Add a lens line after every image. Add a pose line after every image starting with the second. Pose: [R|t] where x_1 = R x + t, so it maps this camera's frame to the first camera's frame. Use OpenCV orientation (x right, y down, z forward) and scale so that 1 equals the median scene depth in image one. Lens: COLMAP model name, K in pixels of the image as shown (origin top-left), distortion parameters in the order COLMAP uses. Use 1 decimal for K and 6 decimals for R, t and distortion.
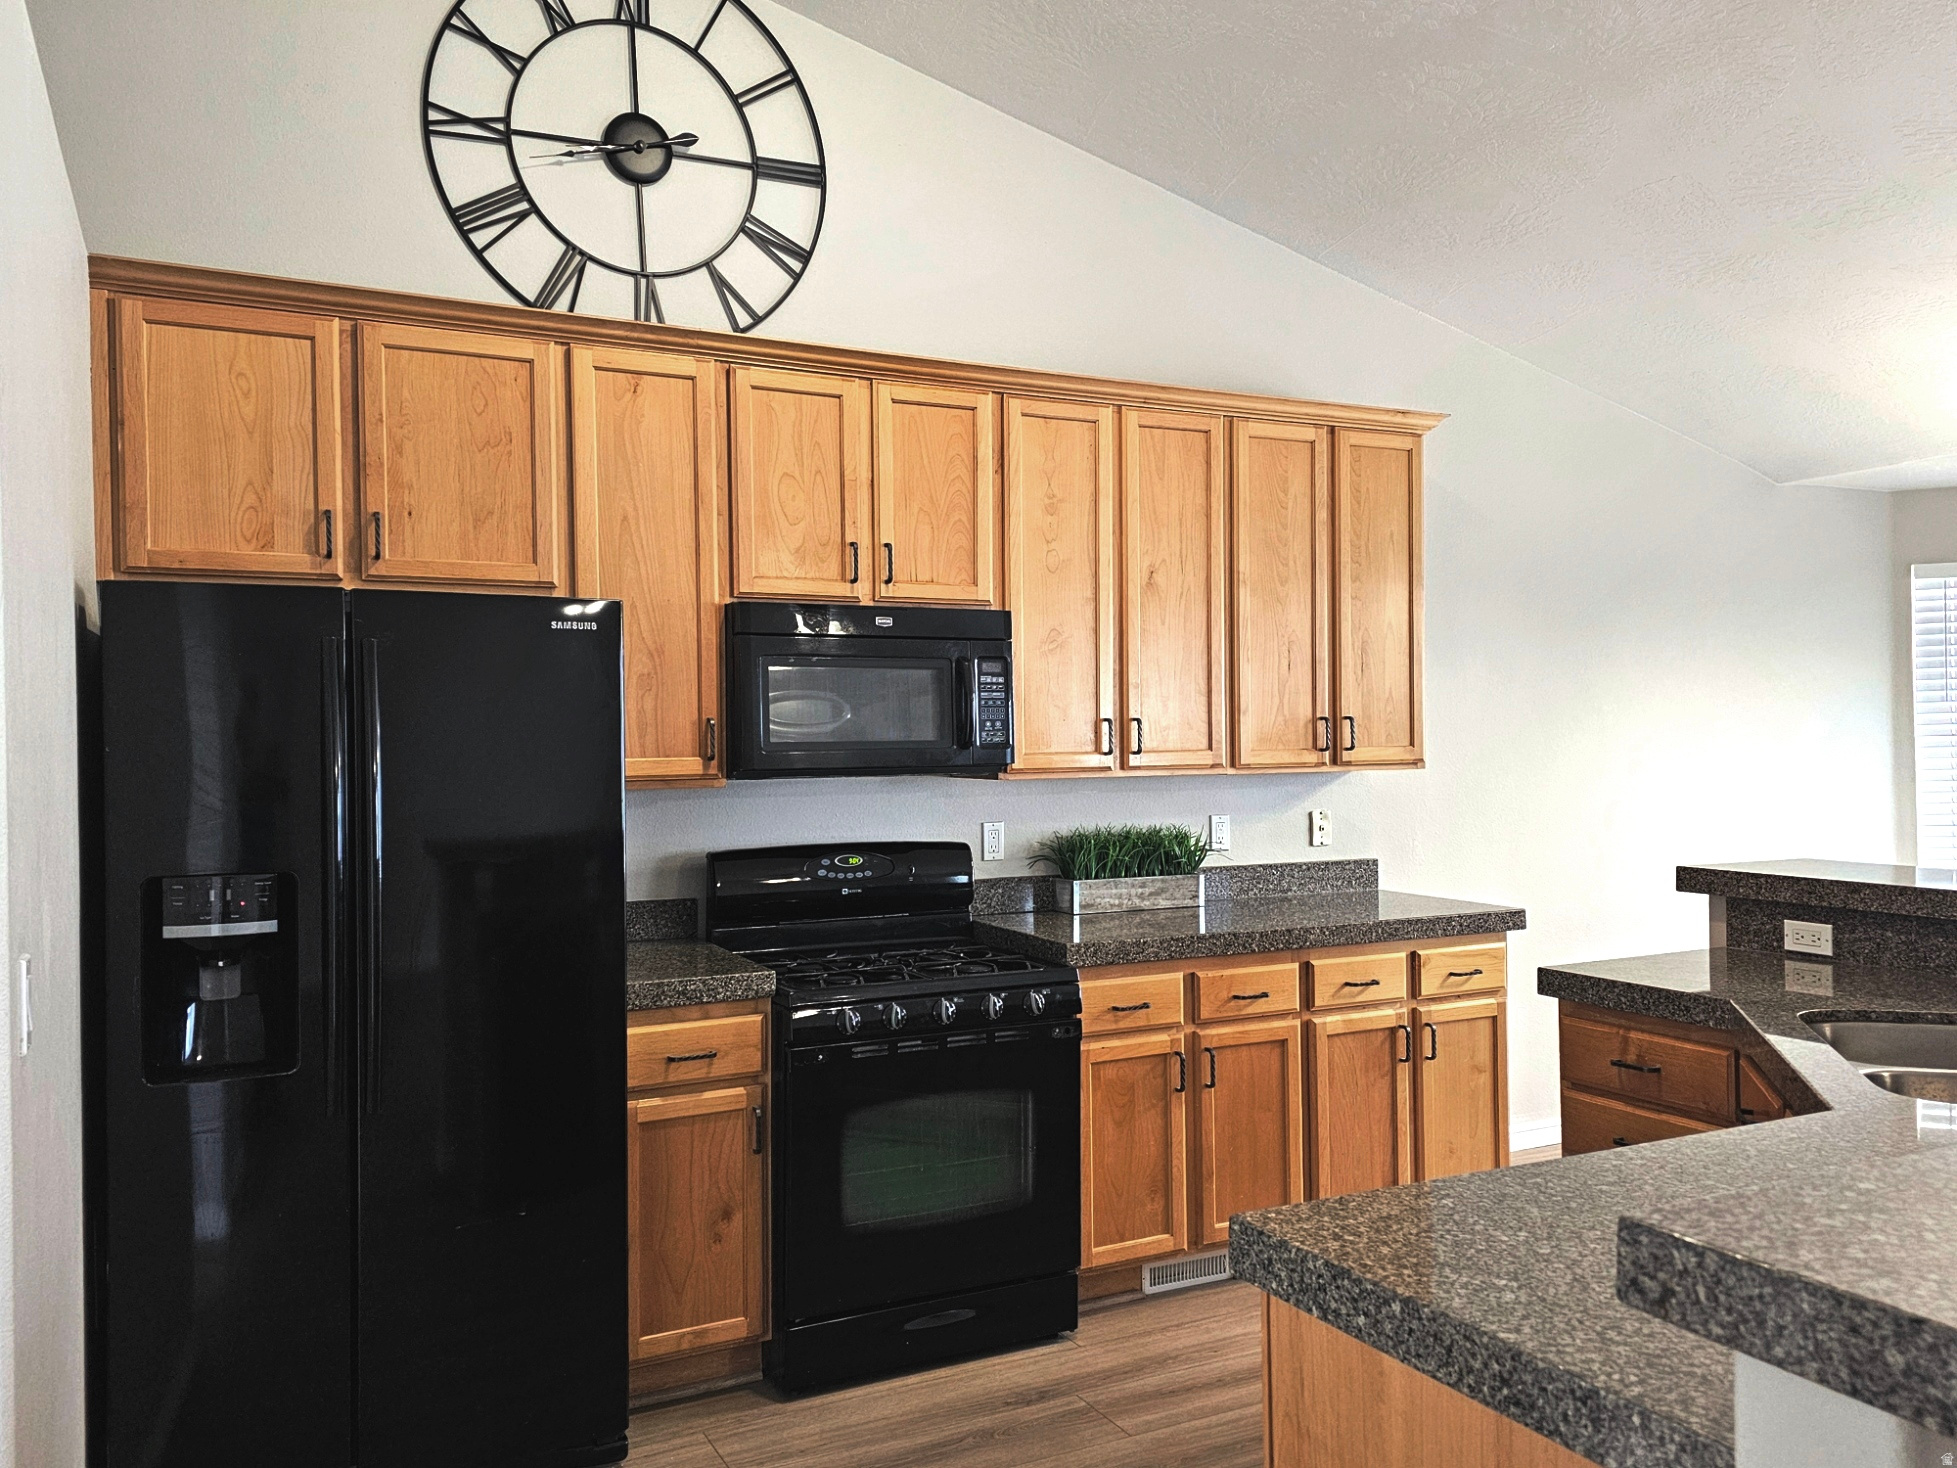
lens RADIAL K [[1572.2, 0, 978.5], [0, 1572.2, 734.0], [0, 0, 1]] dist [0.138625, -0.201290]
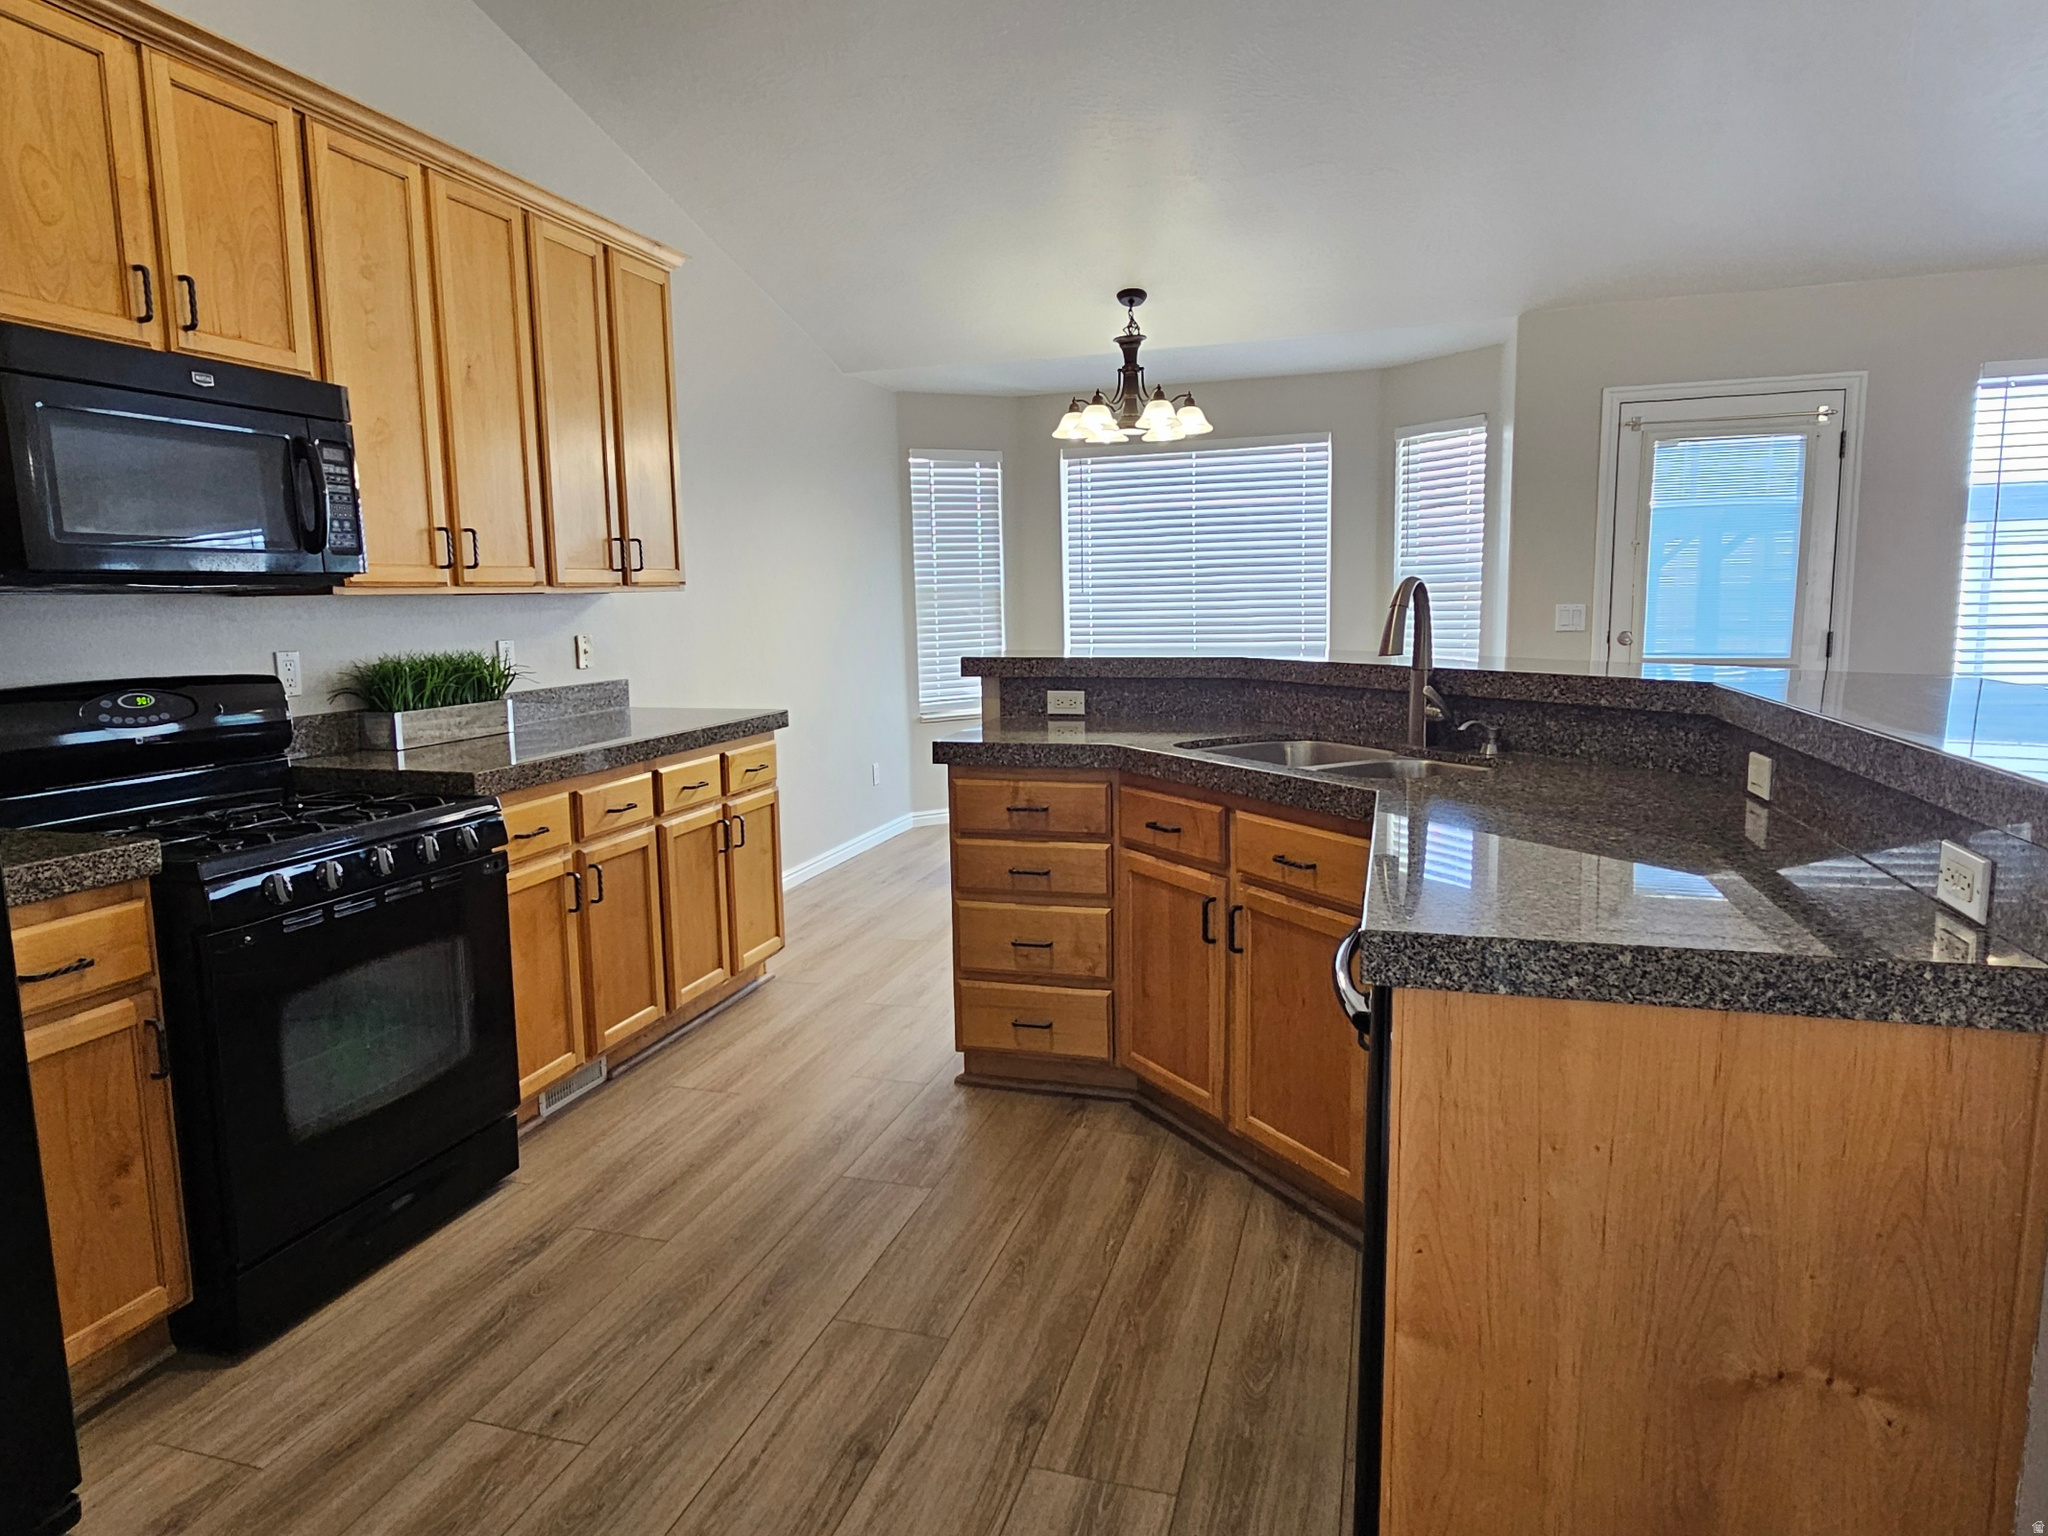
lens RADIAL K [[1282.5, 0, 1024.0], [0, 1282.5, 768.0], [0, 0, 1]] dist [-0.000783, -0.002048]
pose [[0.690761, -0.100690, 0.716038, -0.236254], [0.013790, 0.991911, 0.126181, 0.040352], [-0.722952, -0.077287, 0.686562, 0.257042]]
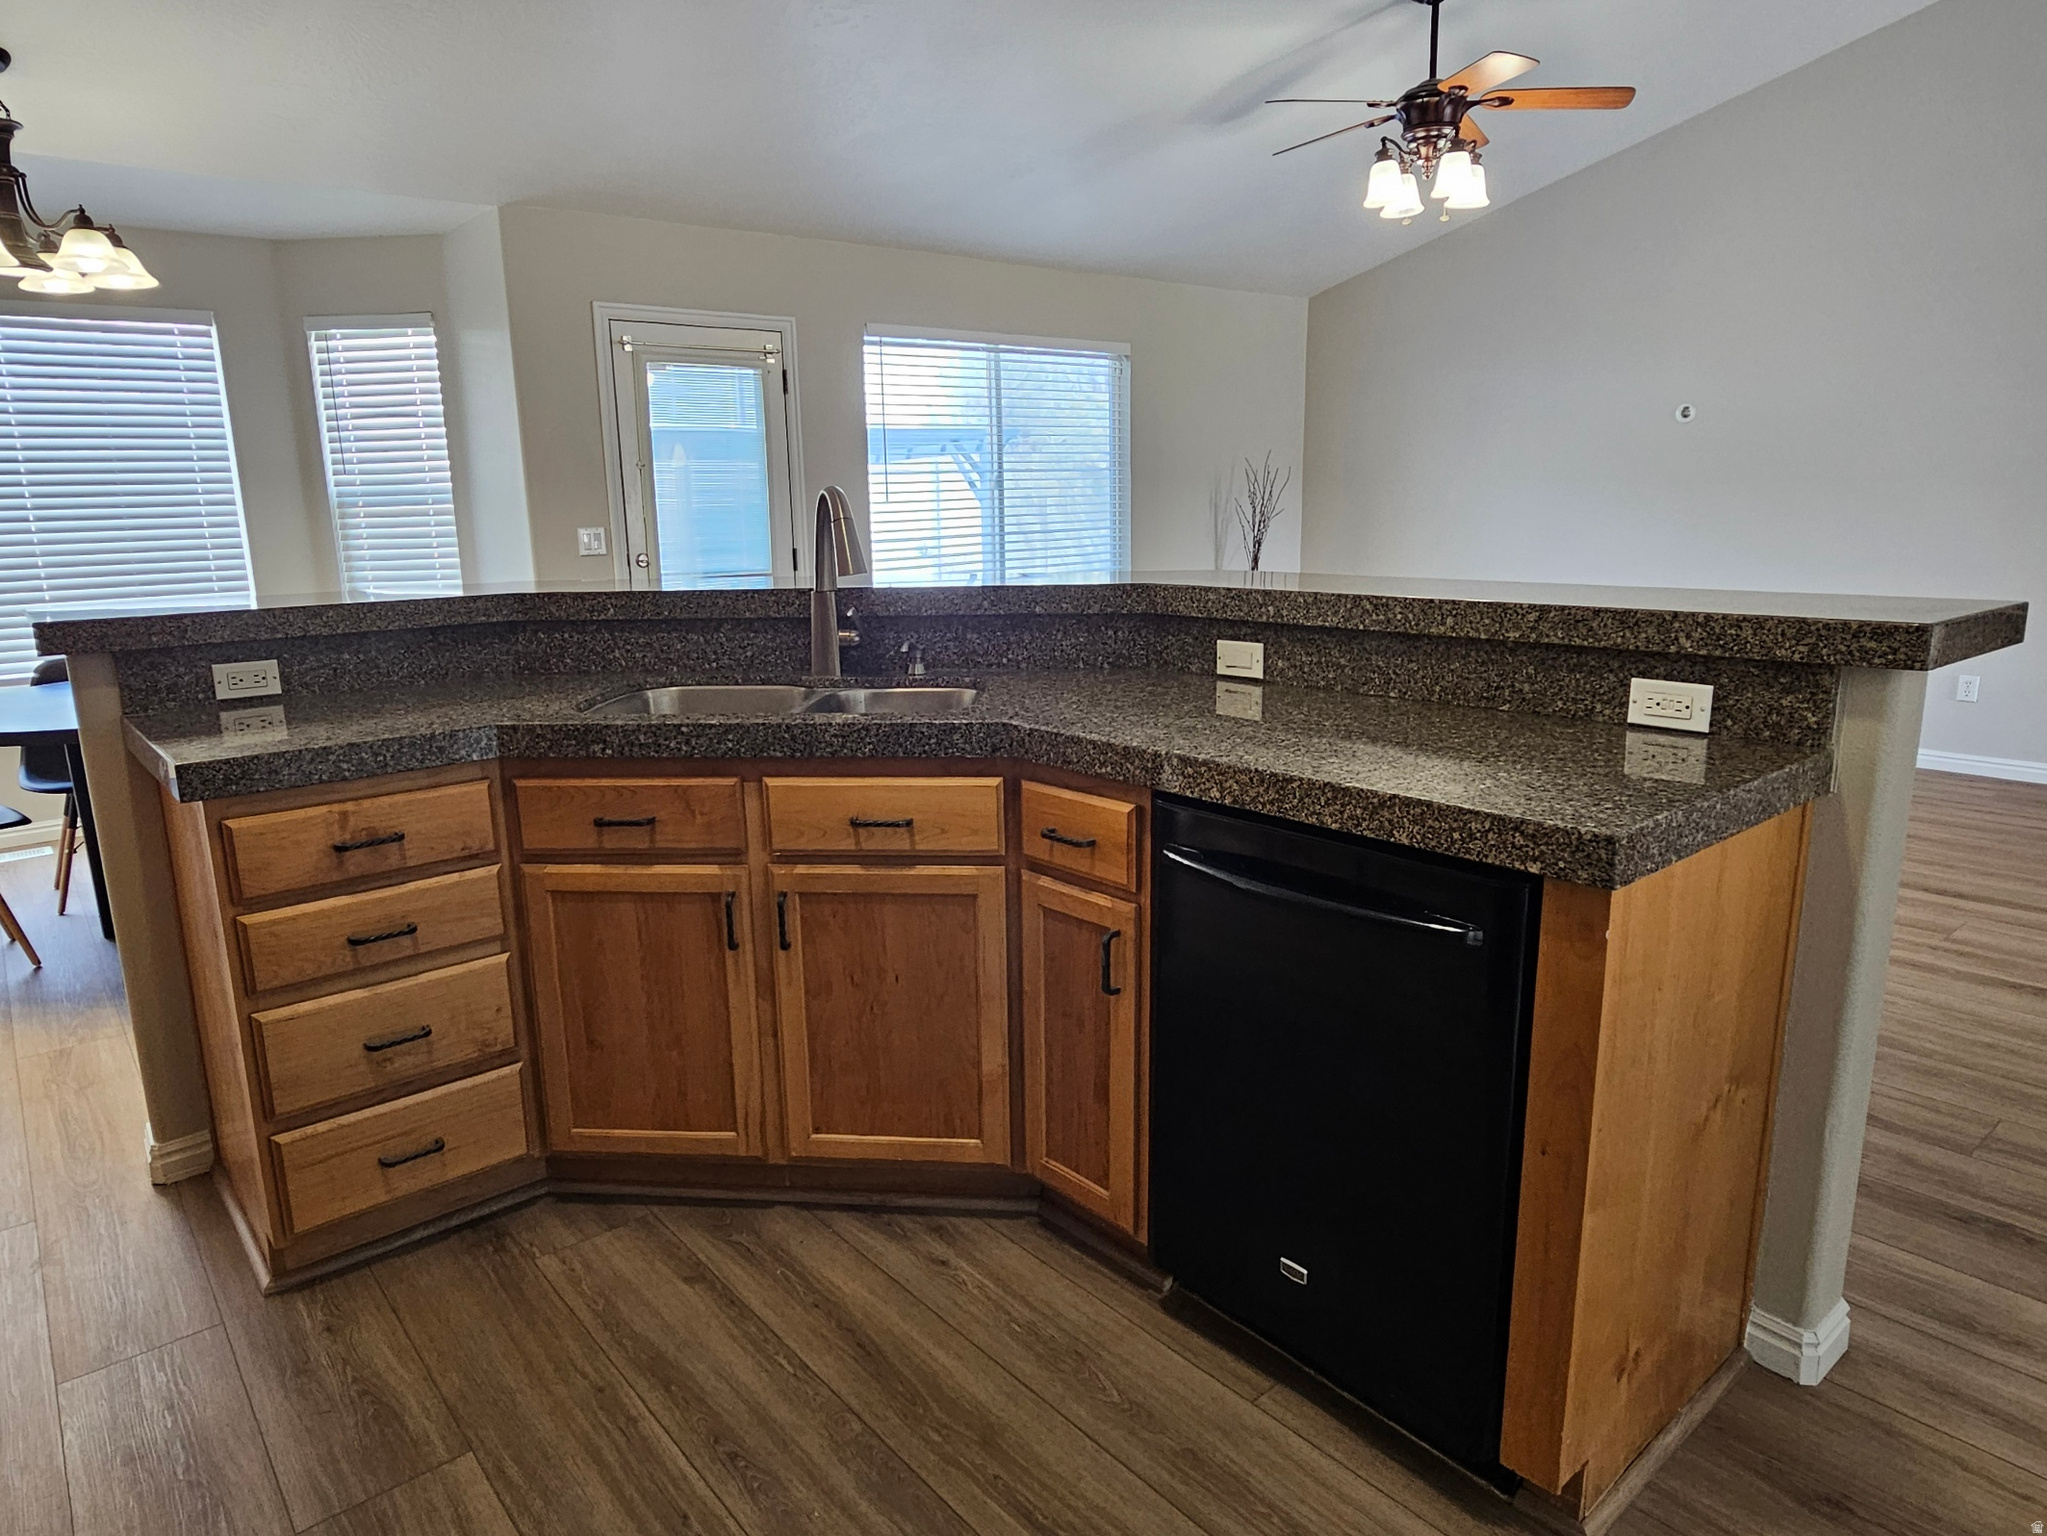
lens RADIAL K [[1245.8, 0, 1023.5], [0, 1245.8, 768.0], [0, 0, 1]] dist [-0.003110, -0.001977]
pose [[-0.227003, -0.191033, 0.954974, -0.202812], [0.026547, 0.978995, 0.202148, 0.042255], [-0.973532, 0.071240, -0.217164, 0.645630]]
